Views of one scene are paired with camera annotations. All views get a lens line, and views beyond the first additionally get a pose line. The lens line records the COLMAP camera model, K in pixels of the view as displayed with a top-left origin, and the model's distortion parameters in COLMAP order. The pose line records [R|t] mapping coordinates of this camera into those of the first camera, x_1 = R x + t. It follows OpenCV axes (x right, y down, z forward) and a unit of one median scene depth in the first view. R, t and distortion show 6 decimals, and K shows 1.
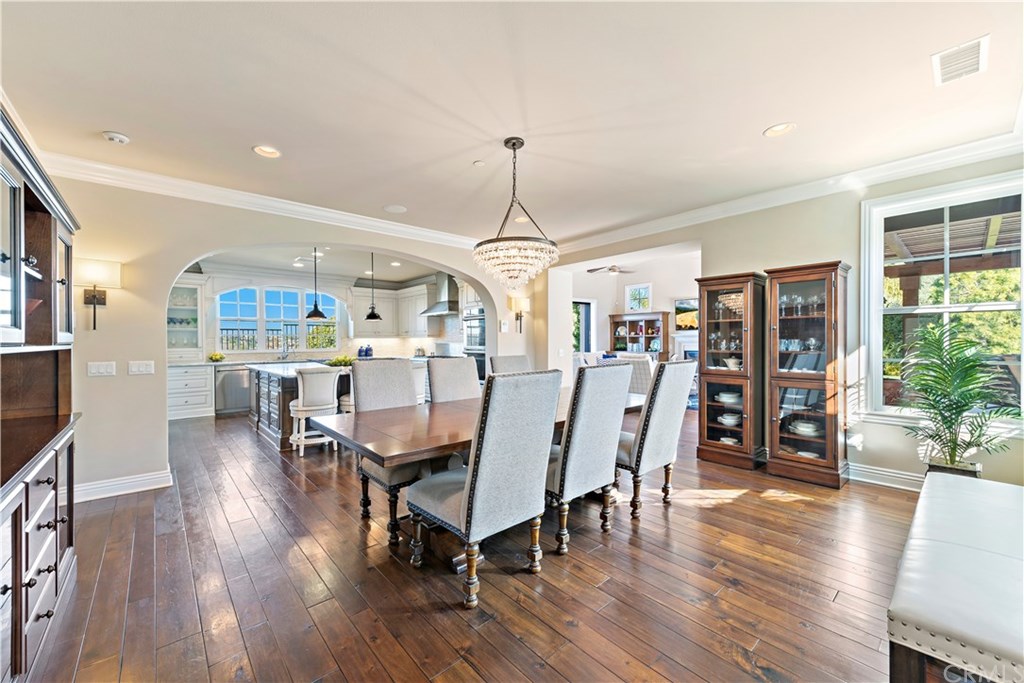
lens RADIAL K [[402.2, 0, 512.0], [0, 402.2, 344.8], [0, 0, 1]] dist [0.020942, -0.000063]
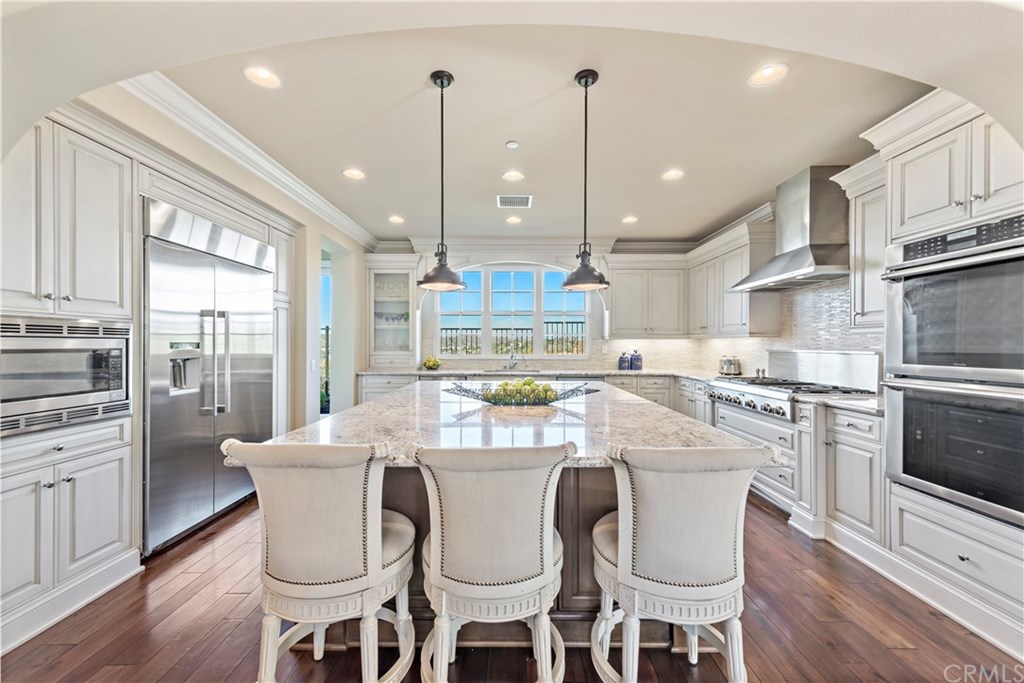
lens RADIAL K [[402.2, 0, 512.0], [0, 402.2, 344.8], [0, 0, 1]] dist [0.020942, -0.000063]
pose [[0.744899, 0.010832, -0.667090, -0.101257], [-0.015316, 0.999882, -0.000867, -0.005356], [0.667002, 0.010863, 0.744977, 0.468362]]
